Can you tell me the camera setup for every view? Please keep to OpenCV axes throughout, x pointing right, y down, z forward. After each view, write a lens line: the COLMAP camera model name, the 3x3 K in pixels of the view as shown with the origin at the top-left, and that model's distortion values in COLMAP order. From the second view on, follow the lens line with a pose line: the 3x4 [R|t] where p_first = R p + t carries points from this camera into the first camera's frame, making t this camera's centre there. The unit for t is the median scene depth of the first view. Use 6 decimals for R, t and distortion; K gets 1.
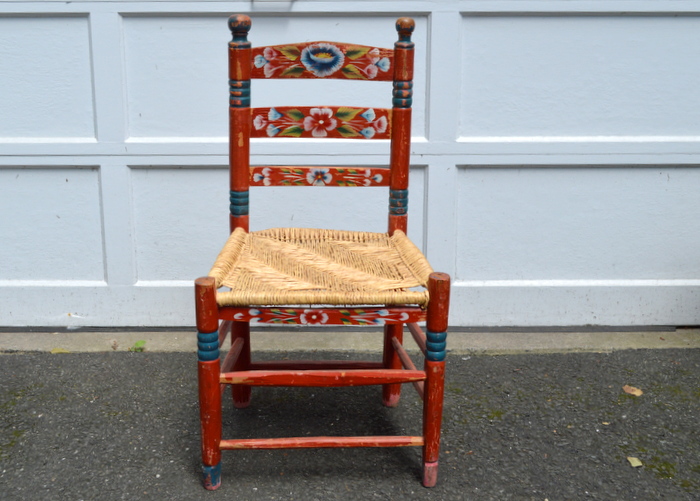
lens RADIAL K [[952.9, 0, 338.9], [0, 952.9, 226.4], [0, 0, 1]] dist [-0.013753, -0.030858]
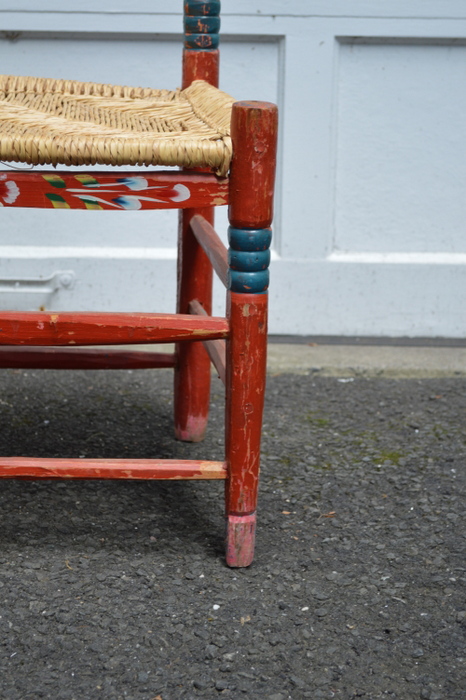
lens RADIAL K [[1319.9, 0, 233.1], [0, 1319.9, 335.5], [0, 0, 1]] dist [-0.000994, -0.056455]
pose [[0.999835, 0.017782, 0.003593, 0.081485], [-0.017765, 0.999831, -0.004699, 0.146256], [-0.003676, 0.004635, 0.999983, 0.297010]]
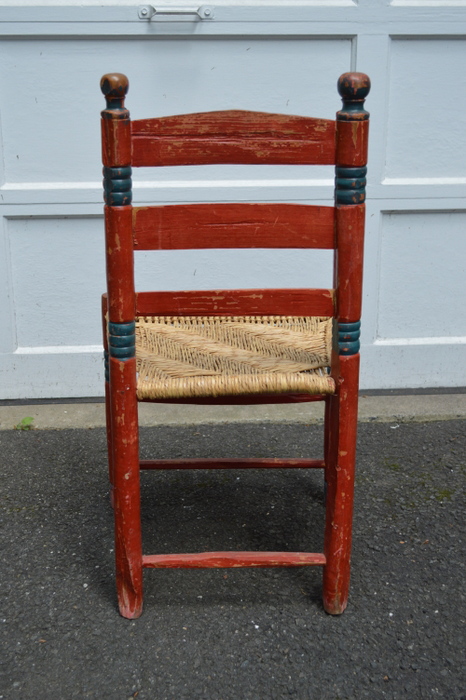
lens RADIAL K [[1024.8, 0, 235.2], [0, 1024.8, 346.1], [0, 0, 1]] dist [-0.031224, 0.045544]
pose [[0.996623, -0.023380, 0.078713, -0.114482], [0.015337, 0.994740, 0.101276, -0.047833], [-0.080667, -0.099727, 0.991740, 0.070764]]
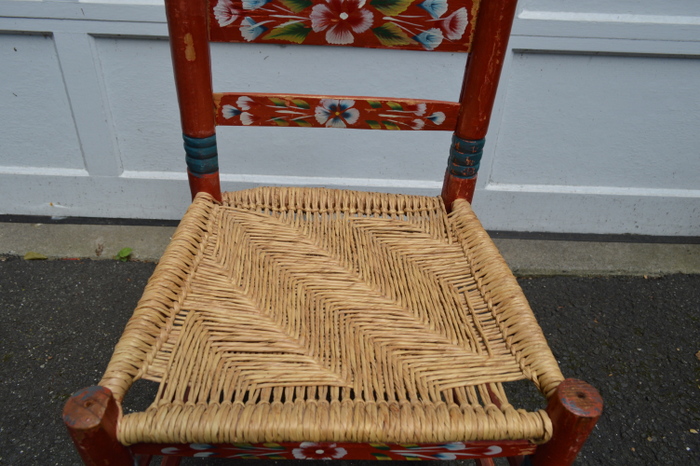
lens RADIAL K [[571.4, 0, 348.1], [0, 571.4, 232.6], [0, 0, 1]] dist [-0.003470, 0.006177]
pose [[0.999369, 0.032948, 0.013237, -0.016128], [-0.035499, 0.935429, 0.351729, -0.106667], [-0.000793, -0.351977, 0.936008, 0.652340]]
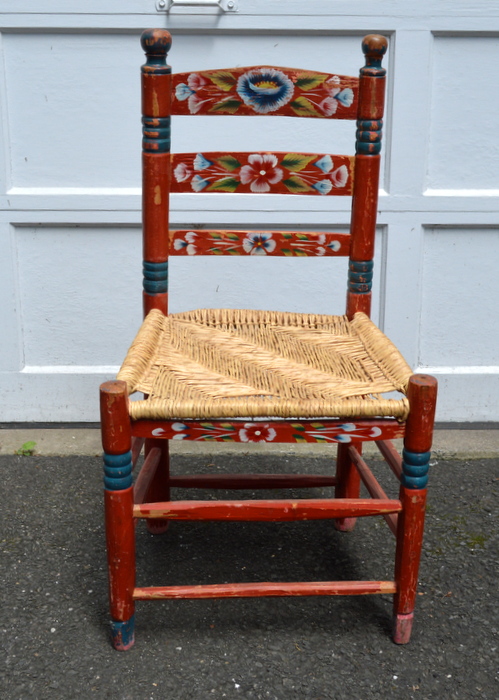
lens RADIAL K [[1049.1, 0, 276.9], [0, 1049.1, 340.9], [0, 0, 1]] dist [-0.015029, -0.029168]
pose [[0.999675, 0.002039, 0.025397, -0.027791], [-0.003588, 0.998125, 0.061106, -0.025421], [-0.025225, -0.061177, 0.997808, 0.146172]]
